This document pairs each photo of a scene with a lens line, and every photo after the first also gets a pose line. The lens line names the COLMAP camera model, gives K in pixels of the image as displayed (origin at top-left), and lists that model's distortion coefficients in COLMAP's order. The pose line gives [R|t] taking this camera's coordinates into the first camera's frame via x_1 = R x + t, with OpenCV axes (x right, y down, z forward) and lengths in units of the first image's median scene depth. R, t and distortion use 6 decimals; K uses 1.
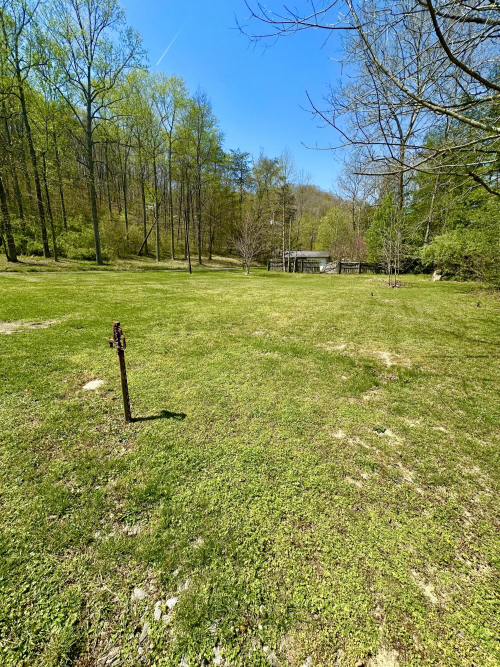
lens RADIAL K [[268.4, 0, 250.0], [0, 268.4, 333.5], [0, 0, 1]] dist [-0.000971, -0.000113]
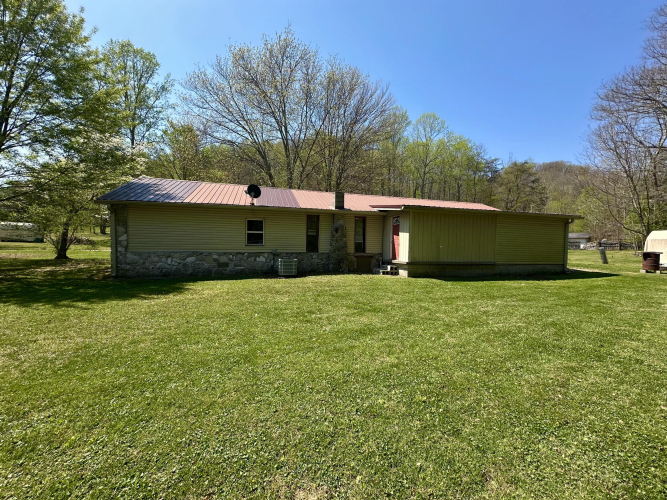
lens RADIAL K [[268.4, 0, 333.5], [0, 268.4, 250.0], [0, 0, 1]] dist [-0.000971, -0.000113]
pose [[0.883490, 0.002838, -0.468442, -0.169000], [-0.108894, 0.973833, -0.199476, 0.146955], [0.455618, 0.227245, 0.860681, -0.595071]]
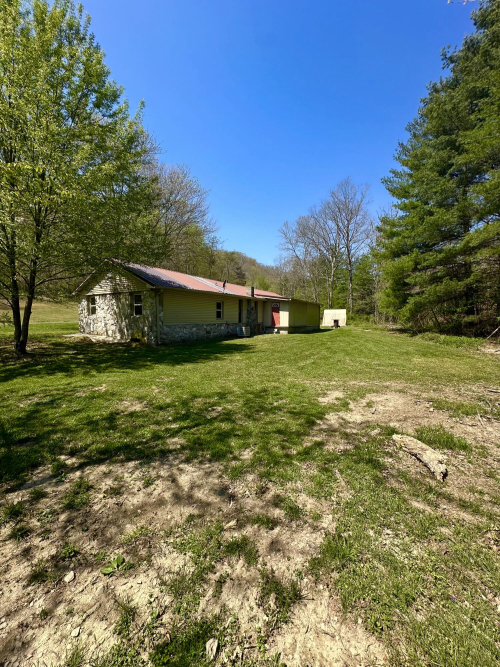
lens RADIAL K [[268.4, 0, 250.0], [0, 268.4, 333.5], [0, 0, 1]] dist [-0.000971, -0.000113]
pose [[0.964389, -0.028329, 0.262966, -0.402195], [0.073744, 0.983620, -0.164482, 0.186318], [-0.253999, 0.178017, 0.950681, -0.780010]]
